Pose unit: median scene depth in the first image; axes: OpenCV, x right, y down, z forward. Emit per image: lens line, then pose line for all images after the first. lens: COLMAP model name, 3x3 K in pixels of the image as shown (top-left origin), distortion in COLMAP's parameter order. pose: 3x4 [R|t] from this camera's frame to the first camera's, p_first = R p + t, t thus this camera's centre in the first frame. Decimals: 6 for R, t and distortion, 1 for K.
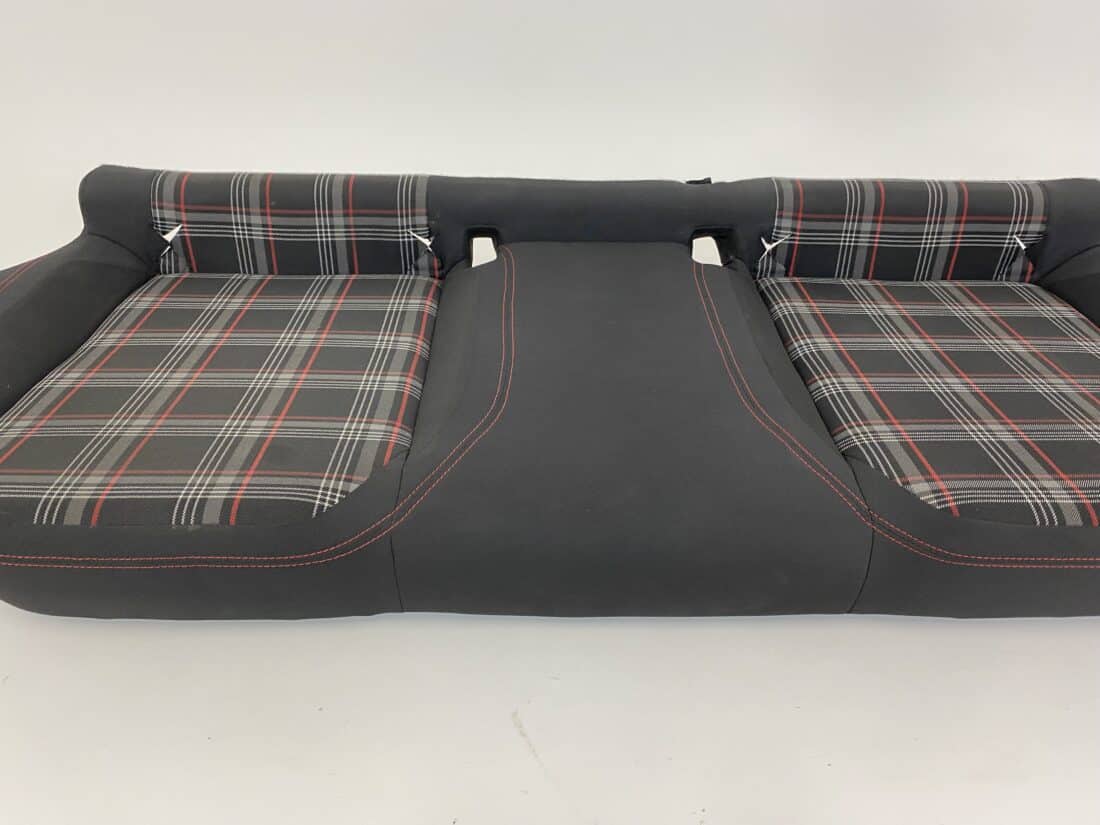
lens RADIAL K [[846.3, 0, 549.6], [0, 846.3, 417.9], [0, 0, 1]] dist [0.098972, -0.216722]
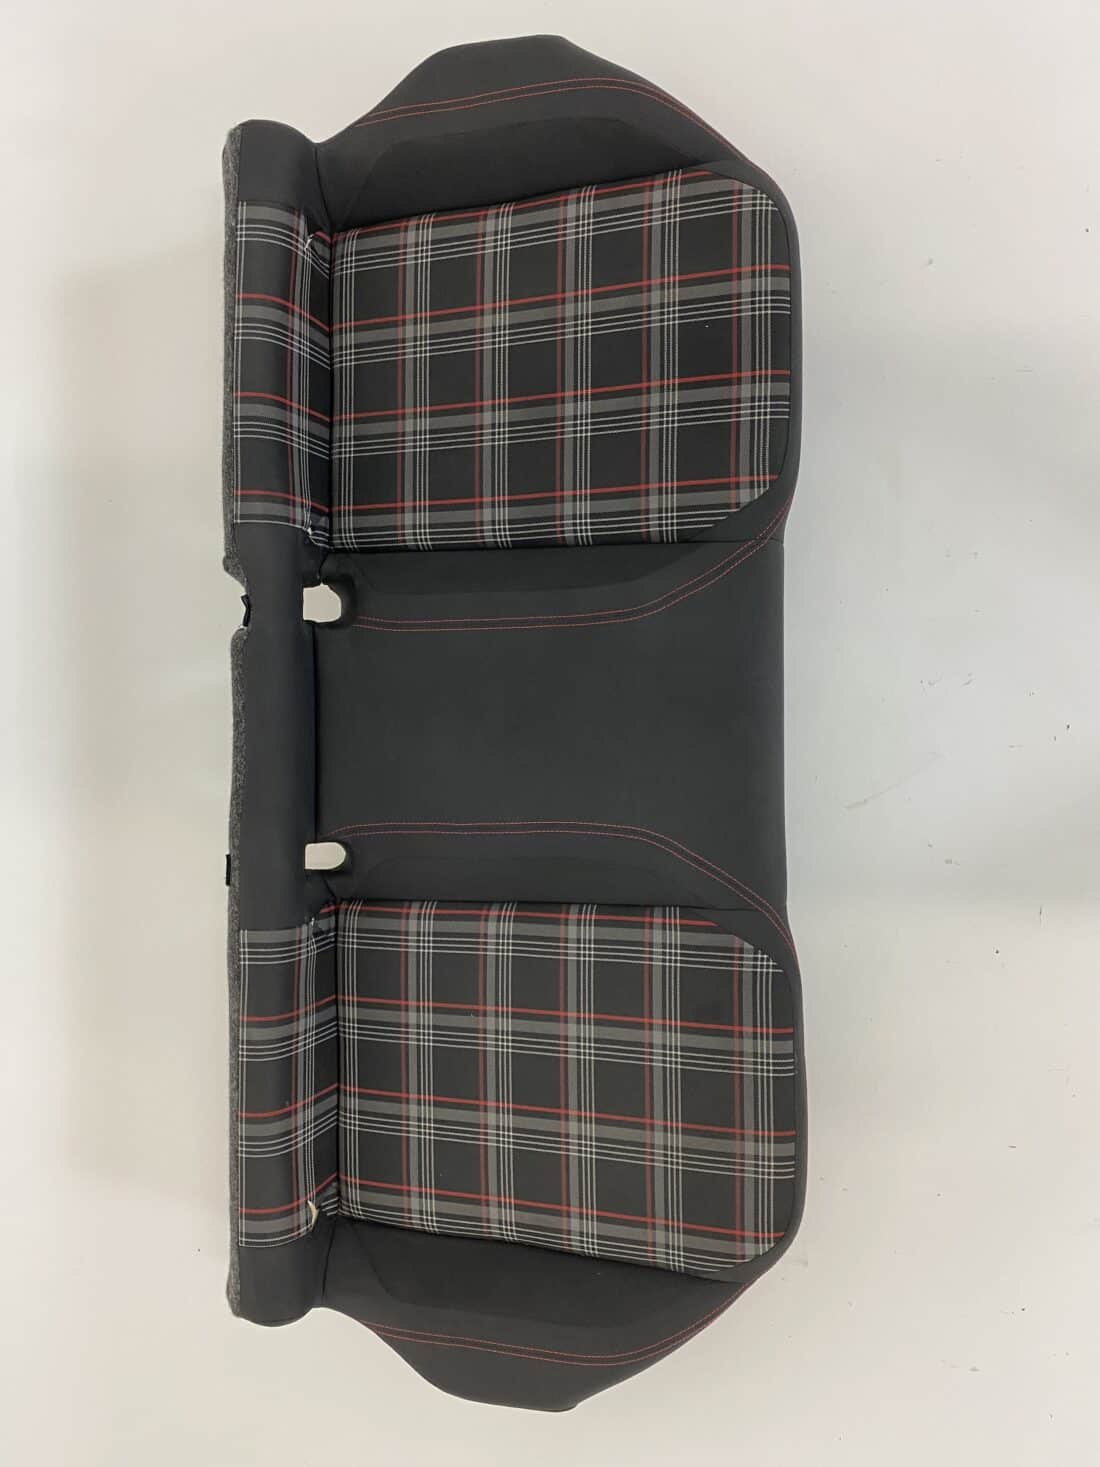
lens RADIAL K [[1128.7, 0, 556.7], [0, 1128.7, 734.6], [0, 0, 1]] dist [0.098972, -0.216722]
pose [[-0.000397, -0.999782, -0.020860, 0.081658], [0.752736, -0.014031, 0.658172, -0.853370], [-0.658322, -0.015441, 0.752578, -0.054425]]
